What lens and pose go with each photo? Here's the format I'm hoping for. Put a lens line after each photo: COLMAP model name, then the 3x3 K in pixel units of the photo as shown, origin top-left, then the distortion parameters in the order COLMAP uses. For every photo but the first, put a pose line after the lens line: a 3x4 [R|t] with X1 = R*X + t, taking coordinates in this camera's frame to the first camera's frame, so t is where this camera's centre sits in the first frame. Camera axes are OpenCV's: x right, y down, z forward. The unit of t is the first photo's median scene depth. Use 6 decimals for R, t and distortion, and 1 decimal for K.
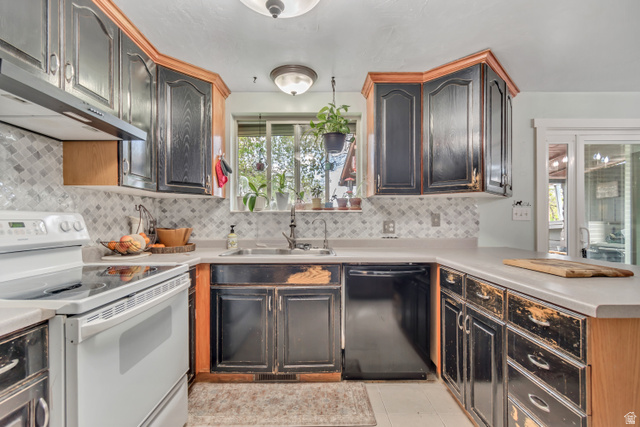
lens RADIAL K [[289.9, 0, 321.8], [0, 289.9, 219.1], [0, 0, 1]] dist [0.004668, 0.000019]
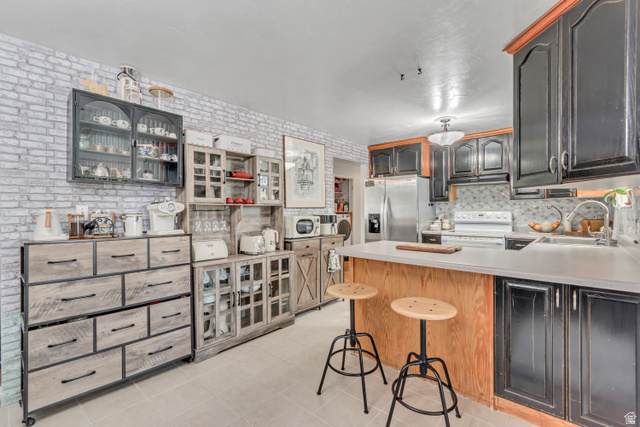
lens RADIAL K [[289.9, 0, 323.6], [0, 289.9, 211.5], [0, 0, 1]] dist [0.004668, 0.000019]
pose [[-0.669579, 0.004633, -0.742726, 1.302807], [0.006810, 0.999977, 0.000099, -0.017659], [0.742709, -0.004992, -0.669595, 0.908472]]
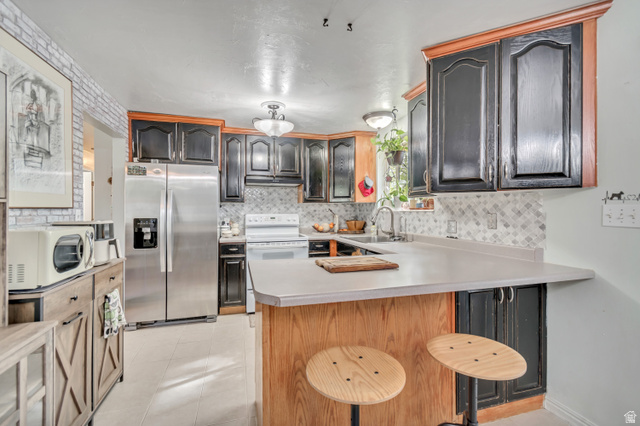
lens RADIAL K [[289.9, 0, 320.1], [0, 289.9, 210.1], [0, 0, 1]] dist [0.004668, 0.000019]
pose [[0.268383, -0.003356, -0.963306, 1.062000], [0.004323, 0.999988, -0.002279, -0.028842], [0.963303, -0.003553, 0.268394, 0.301815]]
